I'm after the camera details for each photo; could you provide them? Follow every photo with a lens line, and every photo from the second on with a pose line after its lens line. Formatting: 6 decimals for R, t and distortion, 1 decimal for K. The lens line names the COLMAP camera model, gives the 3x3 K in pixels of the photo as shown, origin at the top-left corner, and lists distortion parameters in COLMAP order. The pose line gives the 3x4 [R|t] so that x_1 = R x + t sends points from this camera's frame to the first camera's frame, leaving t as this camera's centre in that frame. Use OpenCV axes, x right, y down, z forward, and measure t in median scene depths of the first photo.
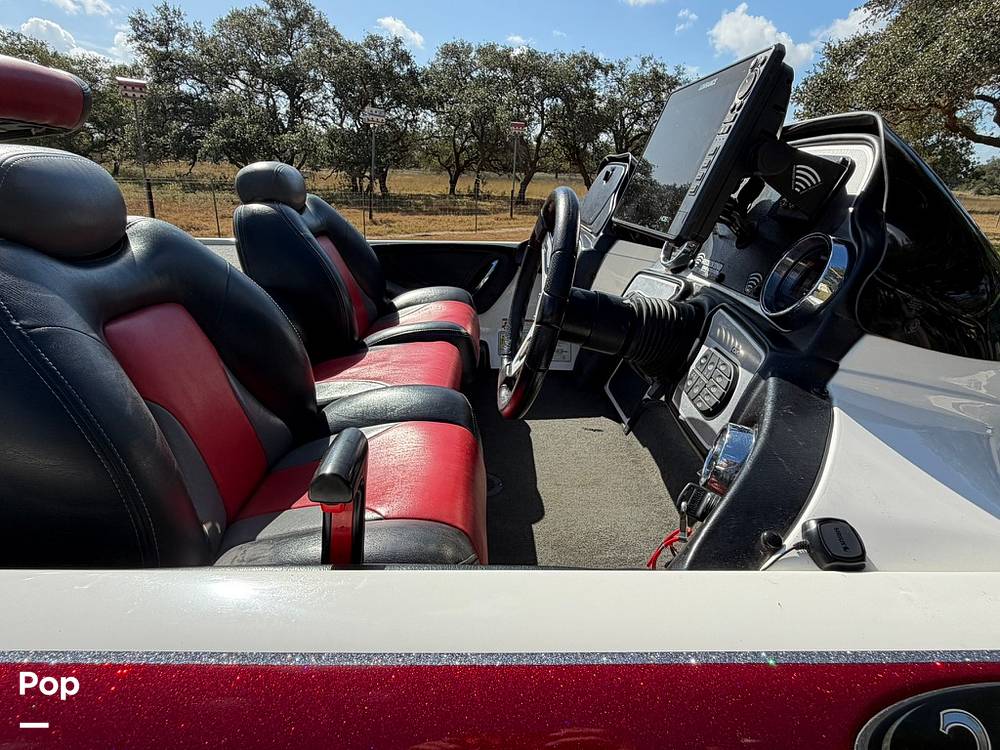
lens RADIAL K [[534.9, 0, 500.0], [0, 534.9, 375.0], [0, 0, 1]] dist [0.001415, -0.000346]
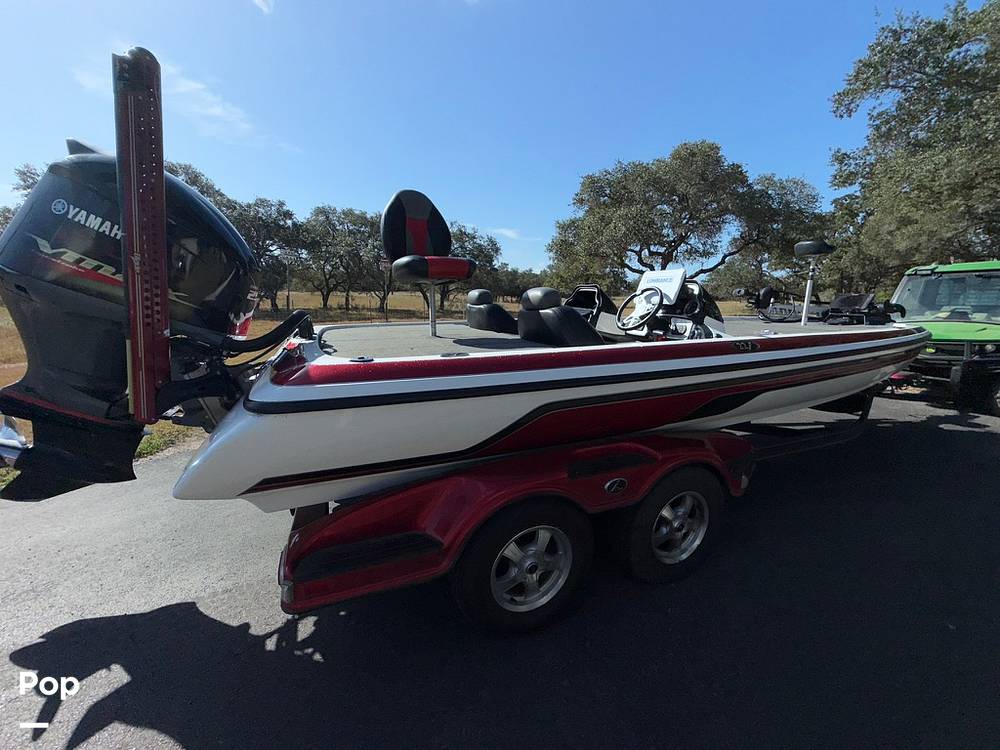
lens RADIAL K [[378.3, 0, 493.3], [0, 378.3, 375.2], [0, 0, 1]] dist [0.000347, -0.000003]
pose [[0.937181, -0.092848, 0.336261, -0.046285], [0.139395, 0.983301, -0.116994, 0.011590], [-0.319783, 0.156518, 0.934474, -0.033290]]
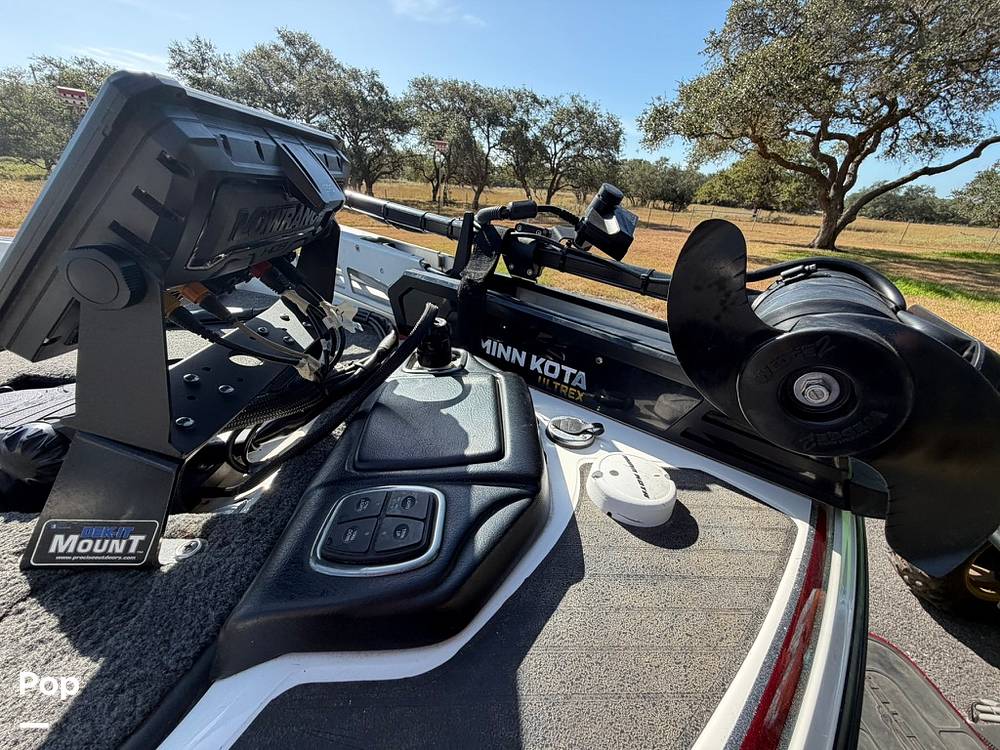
lens RADIAL K [[378.3, 0, 493.3], [0, 378.3, 375.2], [0, 0, 1]] dist [0.000347, -0.000003]
pose [[0.999585, 0.028101, 0.006302, 0.109221], [-0.028587, 0.994691, 0.098855, -0.003444], [-0.003490, -0.098994, 0.995082, 0.024913]]
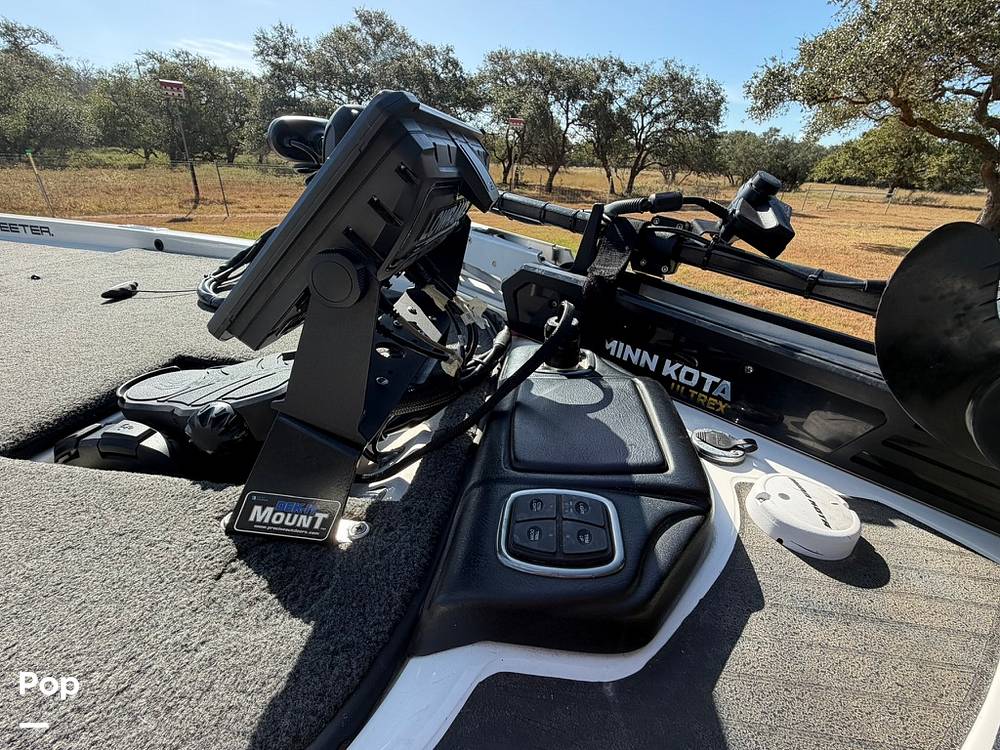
lens RADIAL K [[408.6, 0, 500.0], [0, 408.6, 375.0], [0, 0, 1]] dist [0.000527, 0.000057]
pose [[0.987778, 0.080339, -0.133565, 0.107163], [-0.065250, 0.991365, 0.113748, -0.003530], [0.141550, -0.103643, 0.984491, 0.024334]]
